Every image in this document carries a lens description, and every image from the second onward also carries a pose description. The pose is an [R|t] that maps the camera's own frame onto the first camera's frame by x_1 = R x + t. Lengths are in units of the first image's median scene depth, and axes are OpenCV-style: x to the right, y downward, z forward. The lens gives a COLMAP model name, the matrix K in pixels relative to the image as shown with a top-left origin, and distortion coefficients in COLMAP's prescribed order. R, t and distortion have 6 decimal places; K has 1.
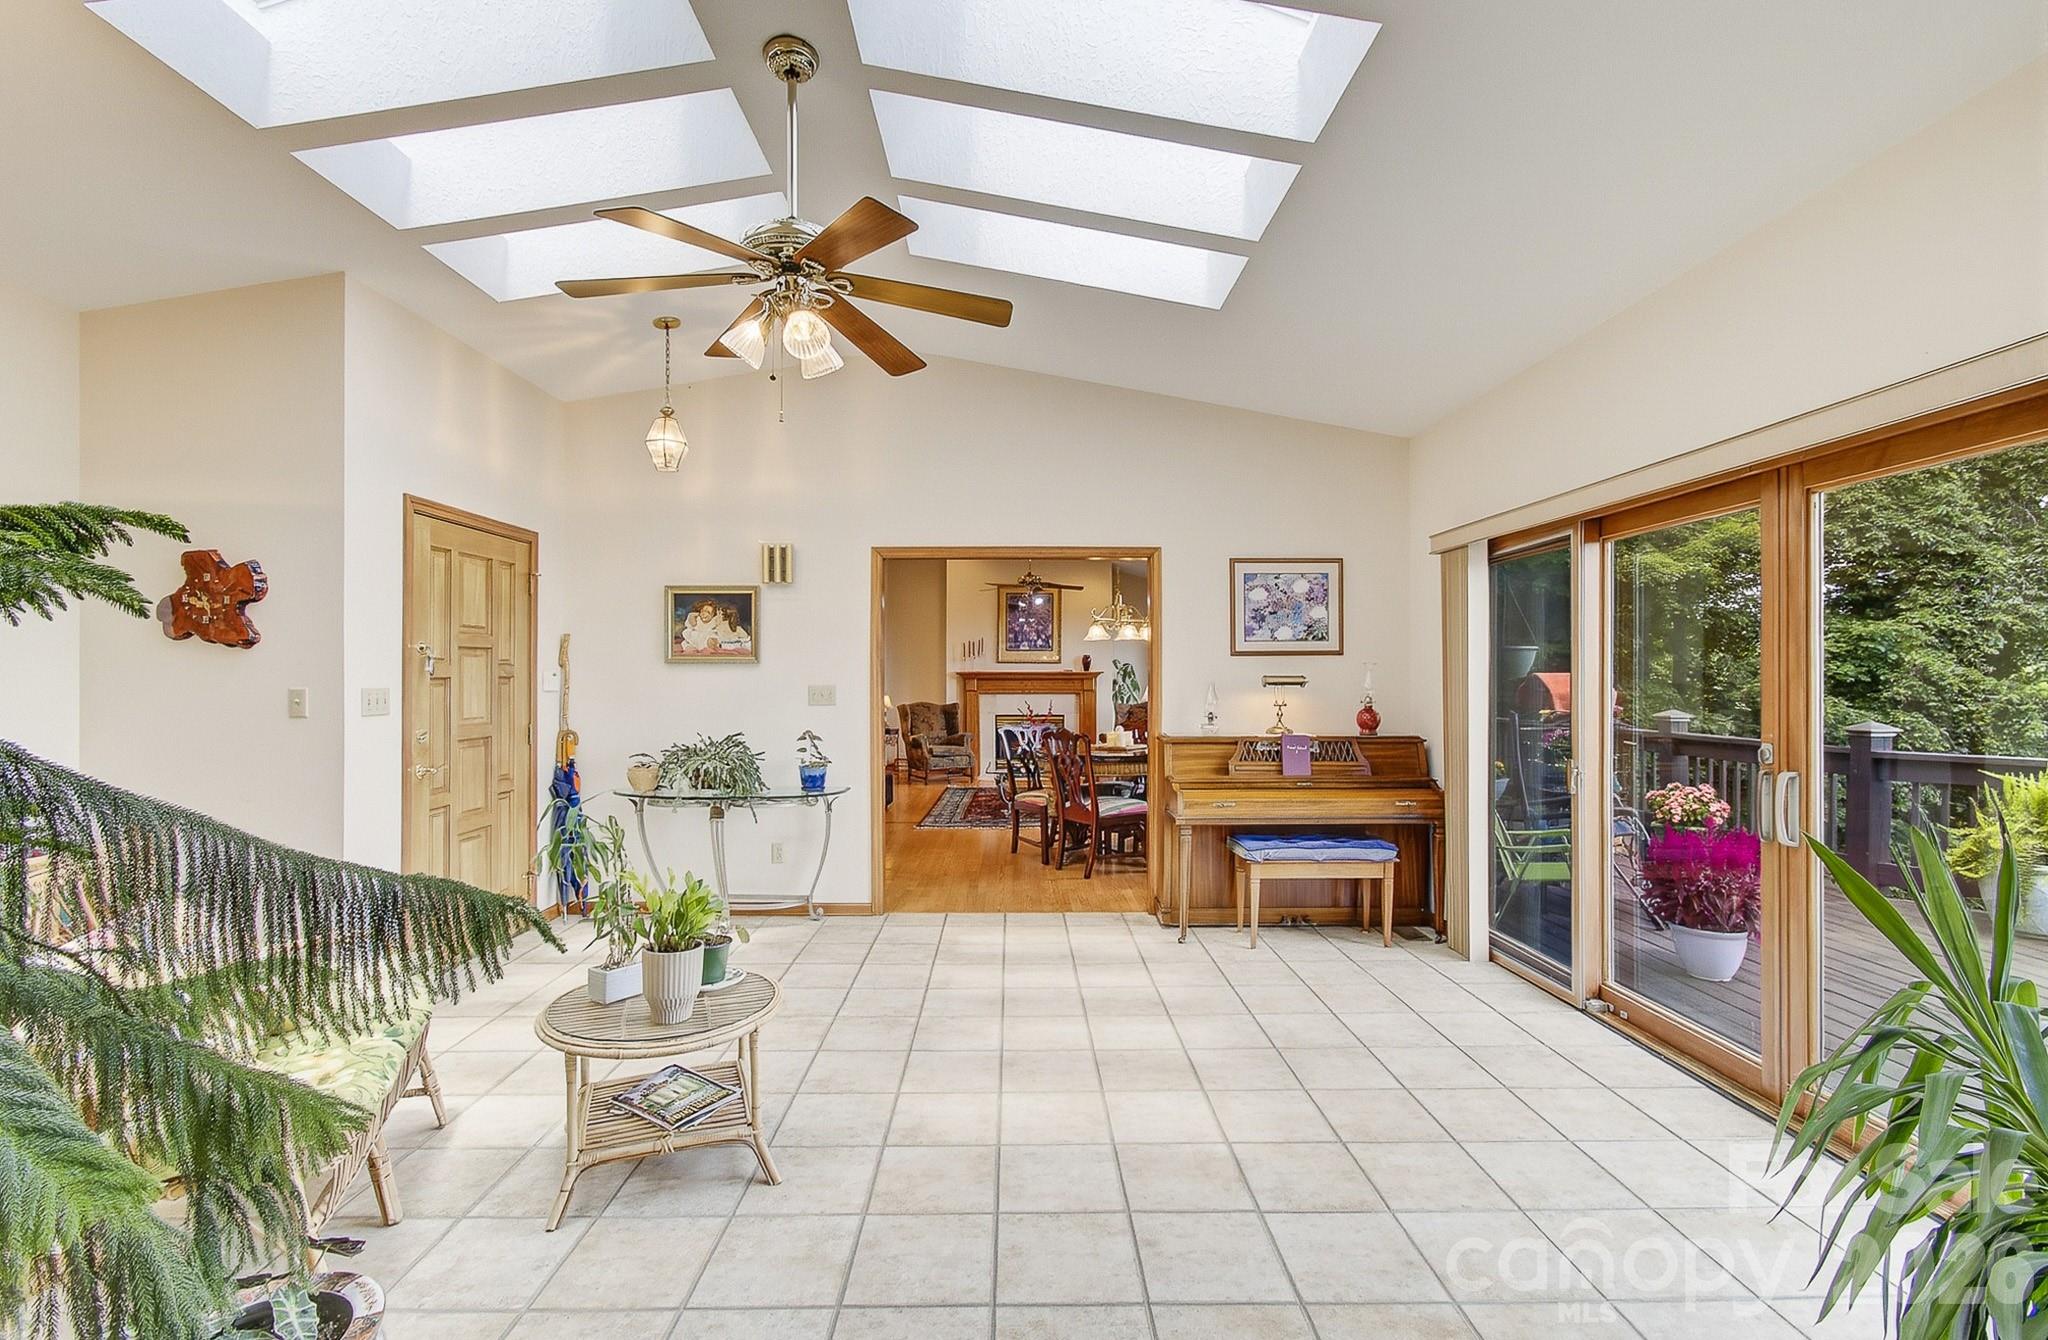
lens RADIAL K [[877.6, 0, 1026.9], [0, 877.6, 680.9], [0, 0, 1]] dist [-0.002991, 0.003579]
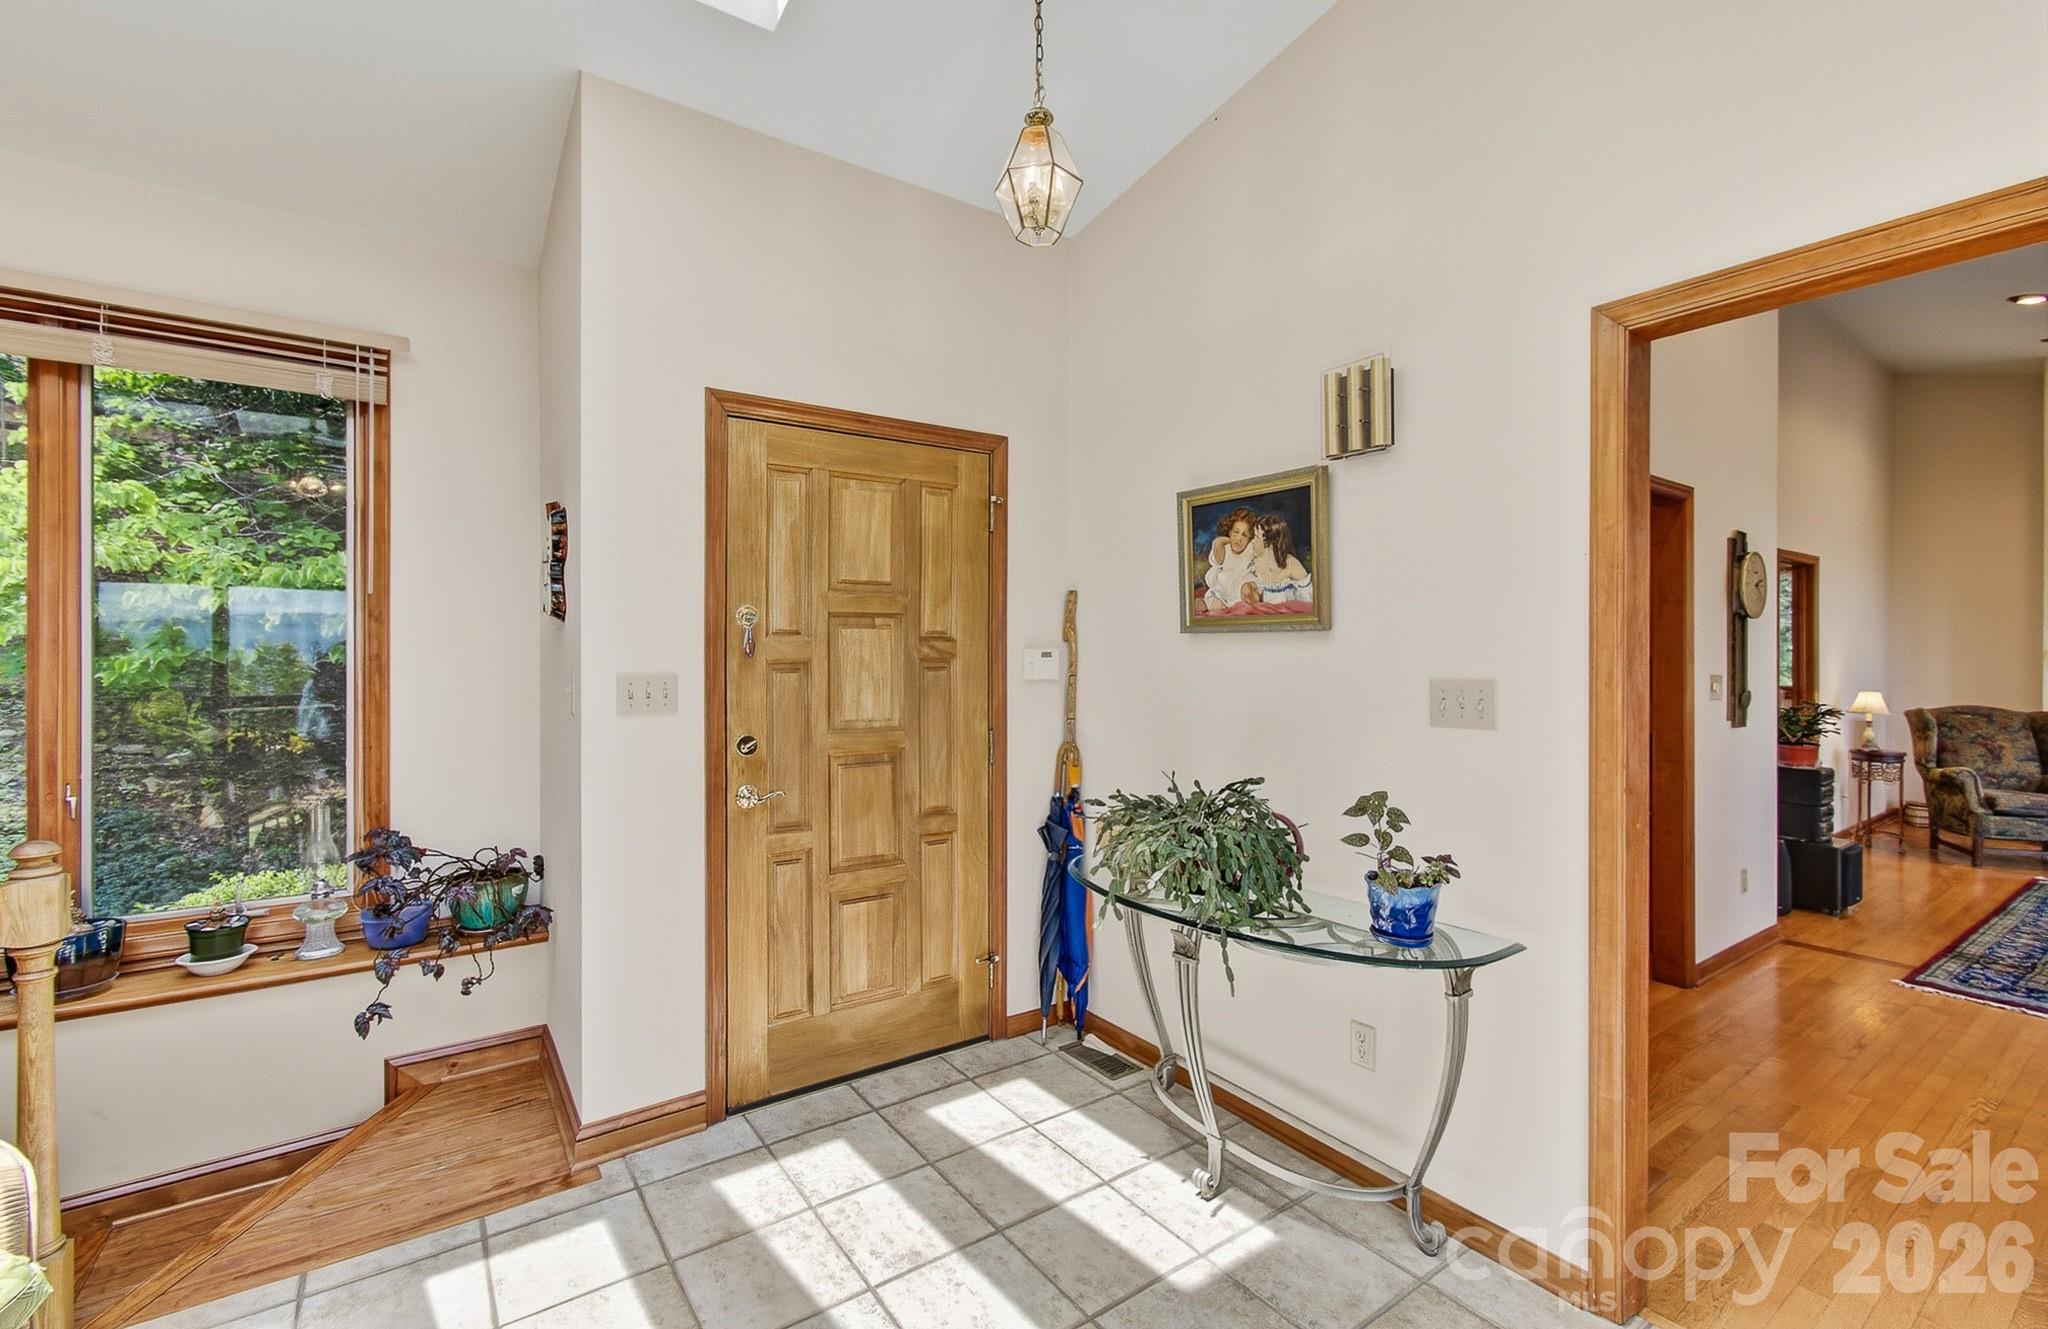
lens RADIAL K [[877.6, 0, 1046.8], [0, 877.6, 654.6], [0, 0, 1]] dist [-0.002991, 0.003579]
pose [[0.571558, -0.002271, -0.820559, -0.005186], [-0.004170, 0.999975, -0.005672, -0.003682], [0.820551, 0.006663, 0.571534, 0.613565]]
